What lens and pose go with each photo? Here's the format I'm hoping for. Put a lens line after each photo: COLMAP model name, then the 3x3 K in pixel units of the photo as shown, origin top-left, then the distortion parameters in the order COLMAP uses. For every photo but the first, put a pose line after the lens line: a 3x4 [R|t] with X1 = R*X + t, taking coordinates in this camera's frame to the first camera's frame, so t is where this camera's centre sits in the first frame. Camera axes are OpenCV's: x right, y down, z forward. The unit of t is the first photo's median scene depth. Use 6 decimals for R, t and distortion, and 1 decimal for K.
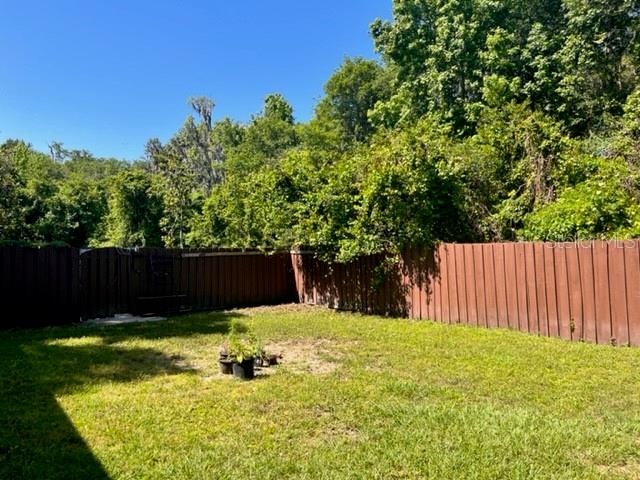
lens RADIAL K [[486.5, 0, 318.3], [0, 486.5, 242.4], [0, 0, 1]] dist [0.069269, -0.094174]
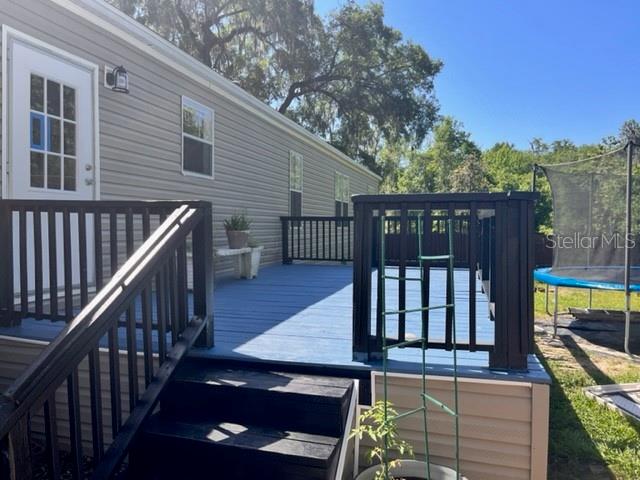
lens RADIAL K [[486.5, 0, 322.5], [0, 486.5, 242.1], [0, 0, 1]] dist [0.069269, -0.094174]
pose [[0.603857, 0.022674, -0.796770, 0.189903], [0.002846, 0.999528, 0.030601, -0.004553], [0.797087, -0.020746, 0.603508, -0.188210]]
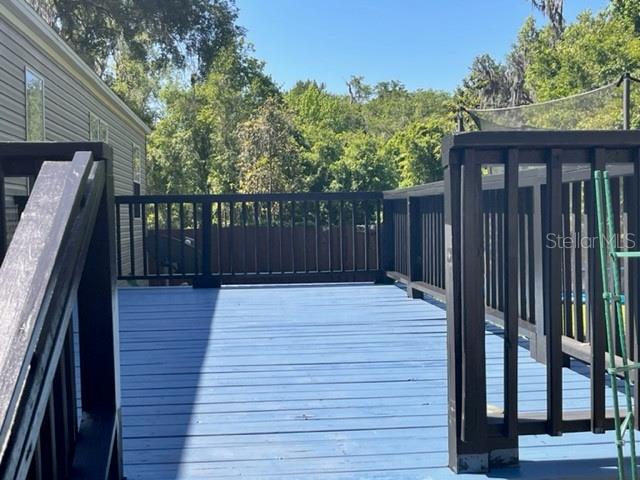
lens RADIAL K [[832.2, 0, 314.8], [0, 832.2, 239.6], [0, 0, 1]] dist [0.103950, 0.000000]
pose [[0.849754, -0.002037, -0.527175, 0.157341], [0.020187, 0.999385, 0.028677, -0.003559], [0.526793, -0.035010, 0.849273, -0.198619]]
